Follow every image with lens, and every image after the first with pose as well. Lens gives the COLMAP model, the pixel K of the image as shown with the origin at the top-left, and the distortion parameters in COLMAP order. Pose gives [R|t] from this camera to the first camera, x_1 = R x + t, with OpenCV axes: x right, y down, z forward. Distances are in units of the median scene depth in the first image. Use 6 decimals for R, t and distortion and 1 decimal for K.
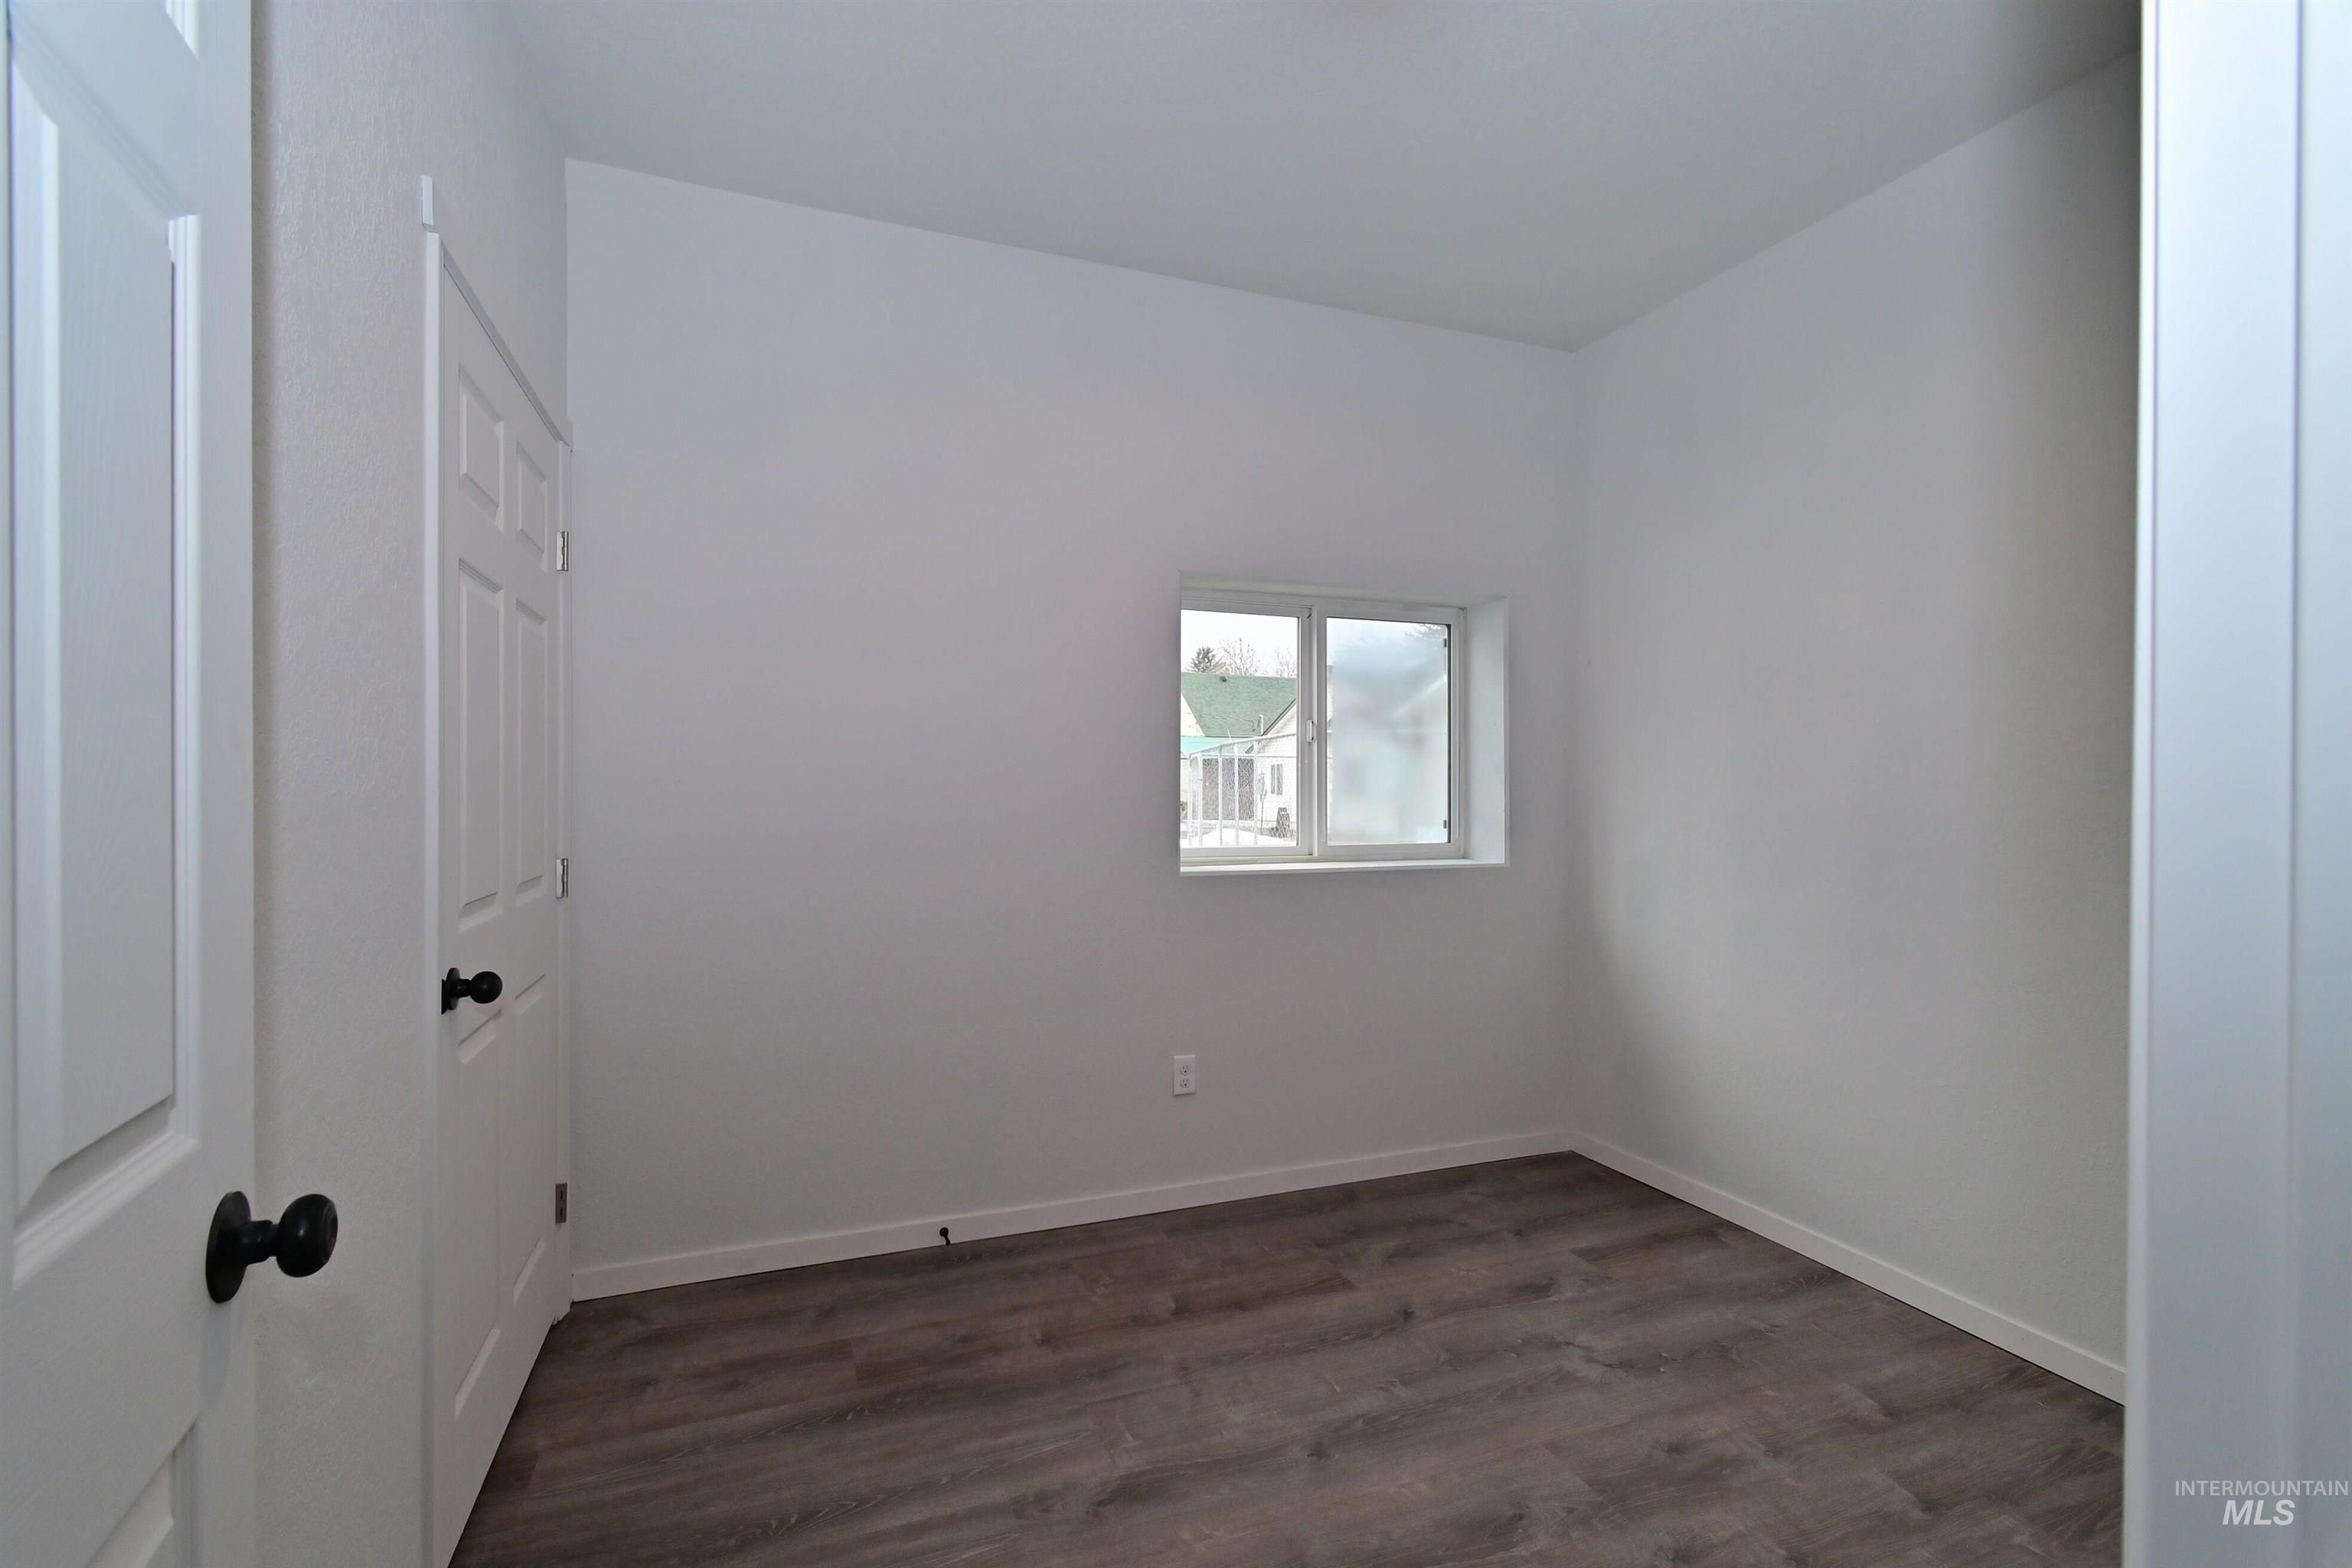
lens RADIAL K [[1041.4, 0, 1178.1], [0, 1041.4, 797.3], [0, 0, 1]] dist [-0.000592, -0.000511]
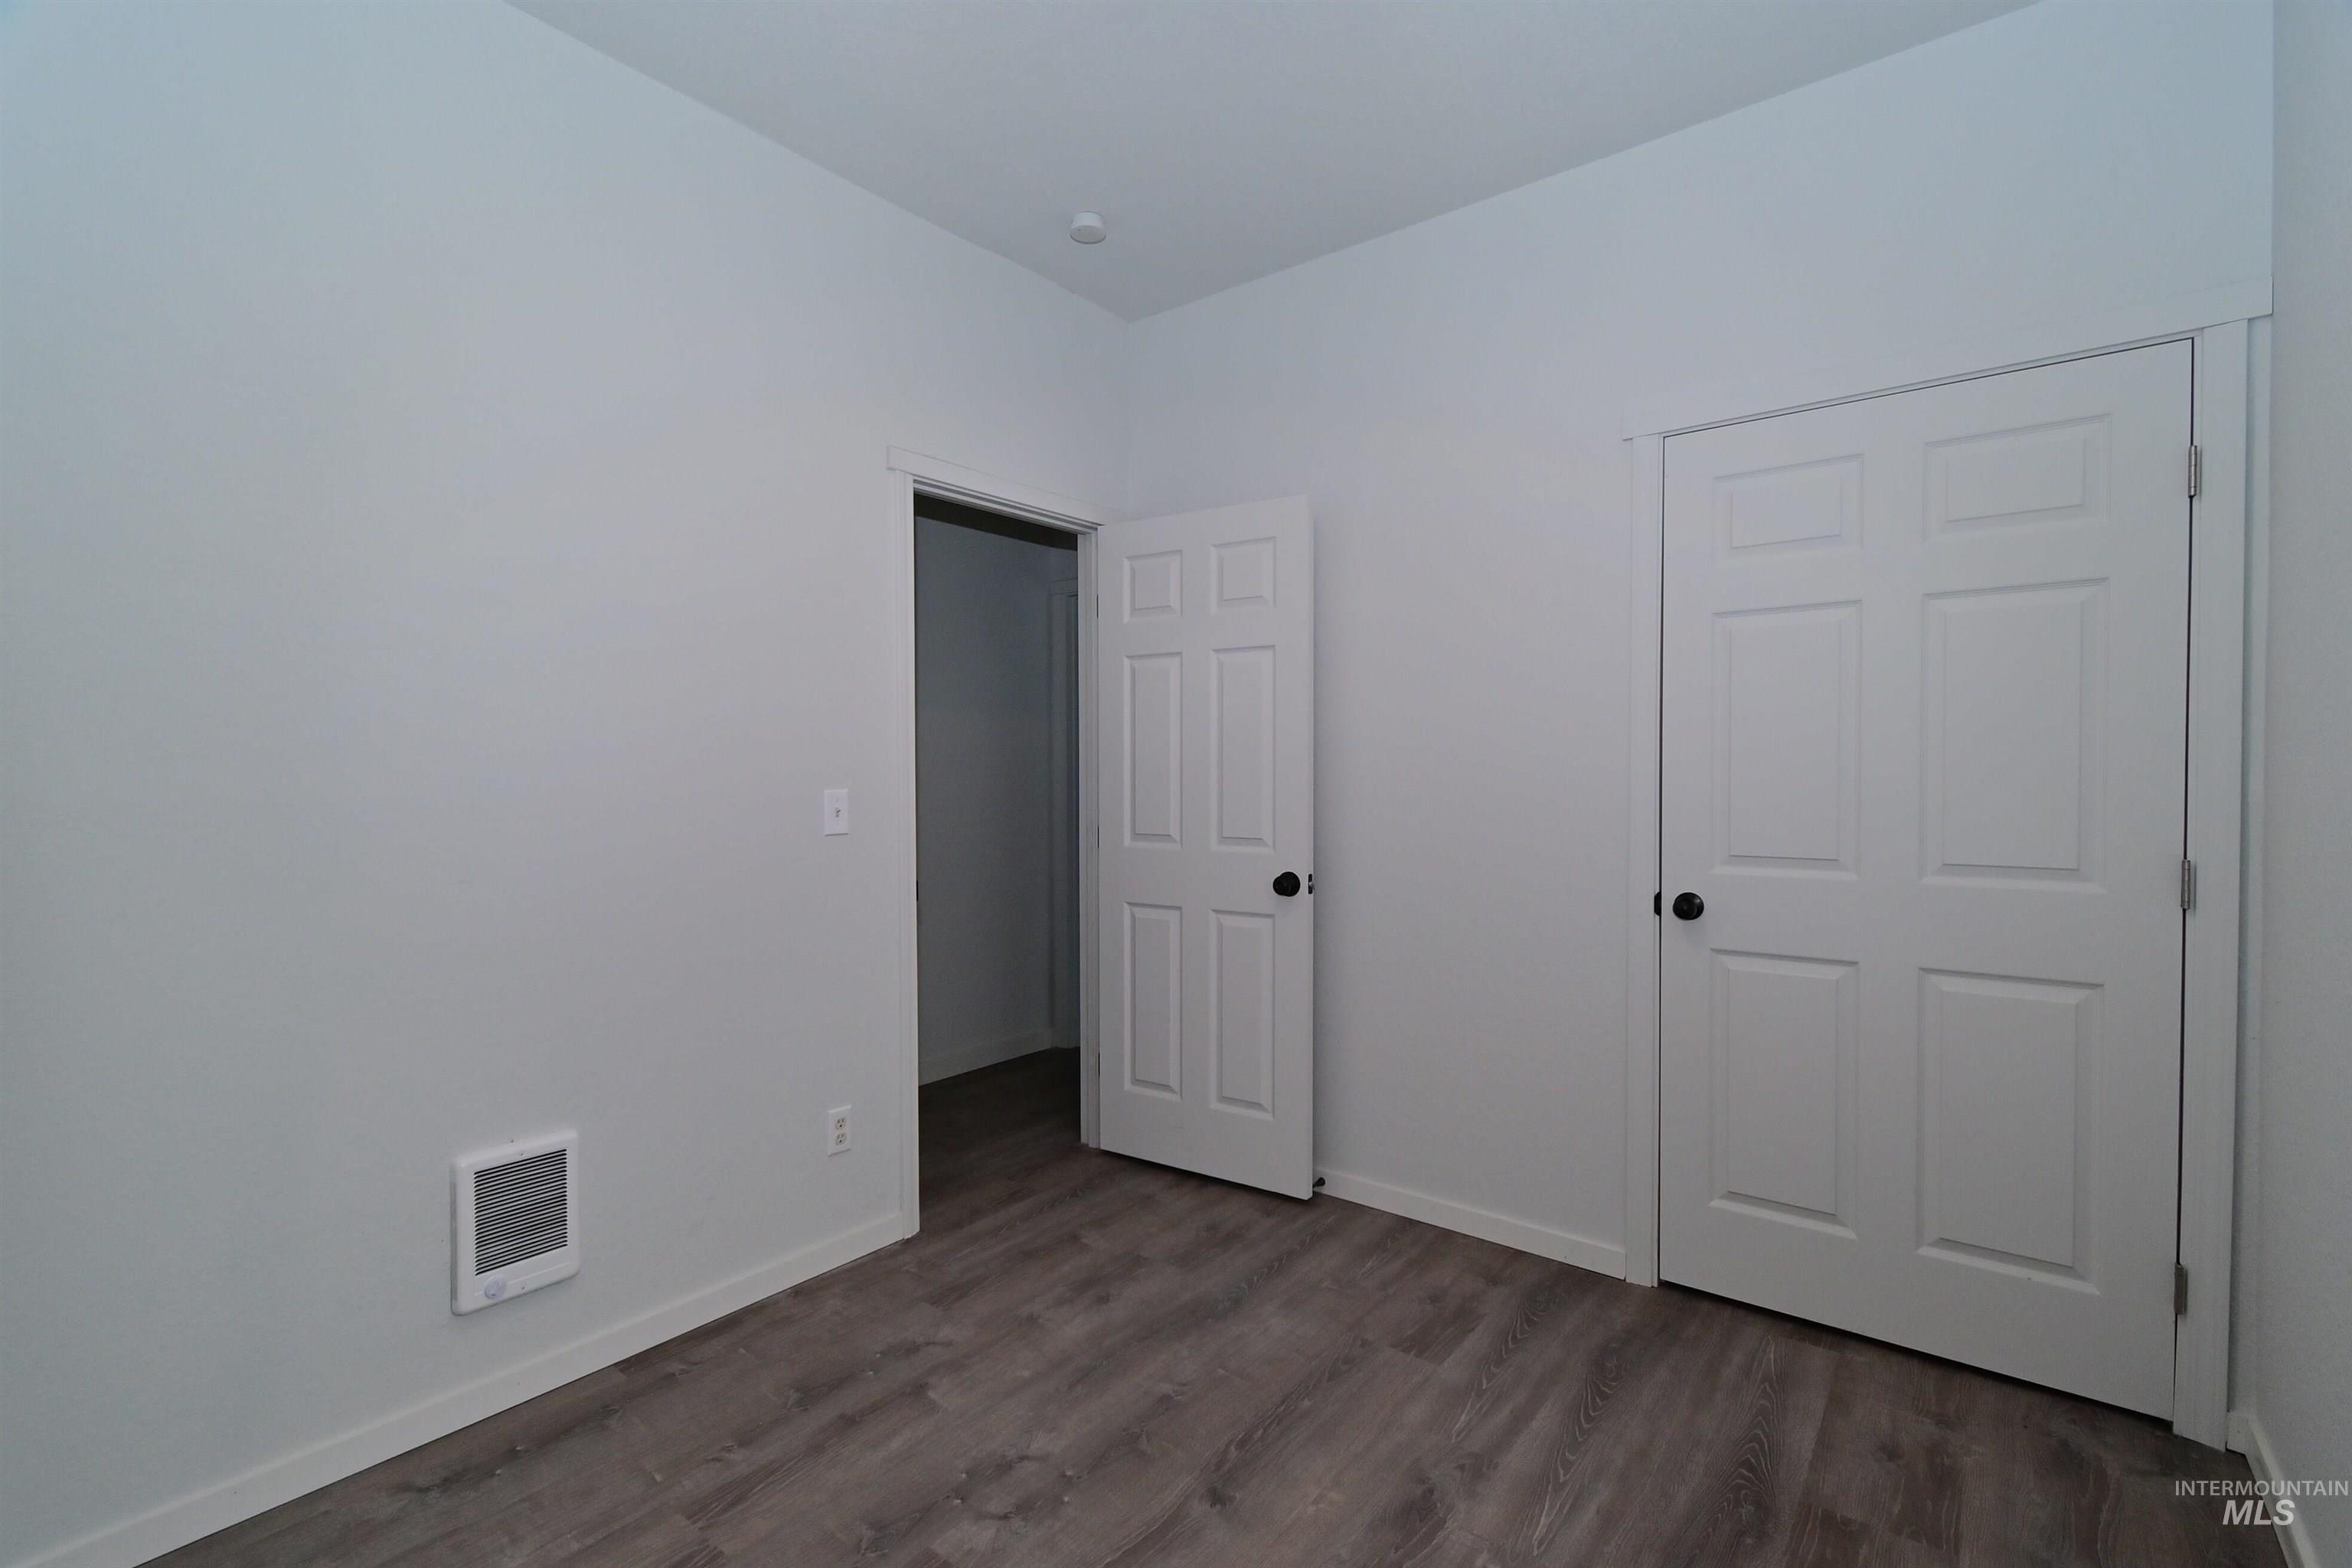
lens RADIAL K [[1041.4, 0, 1178.1], [0, 1041.4, 797.3], [0, 0, 1]] dist [-0.000592, -0.000511]
pose [[-0.862019, 0.009502, -0.506786, 0.590240], [-0.001199, 0.999783, 0.020785, -0.004272], [0.506874, 0.018524, -0.861821, 1.613399]]
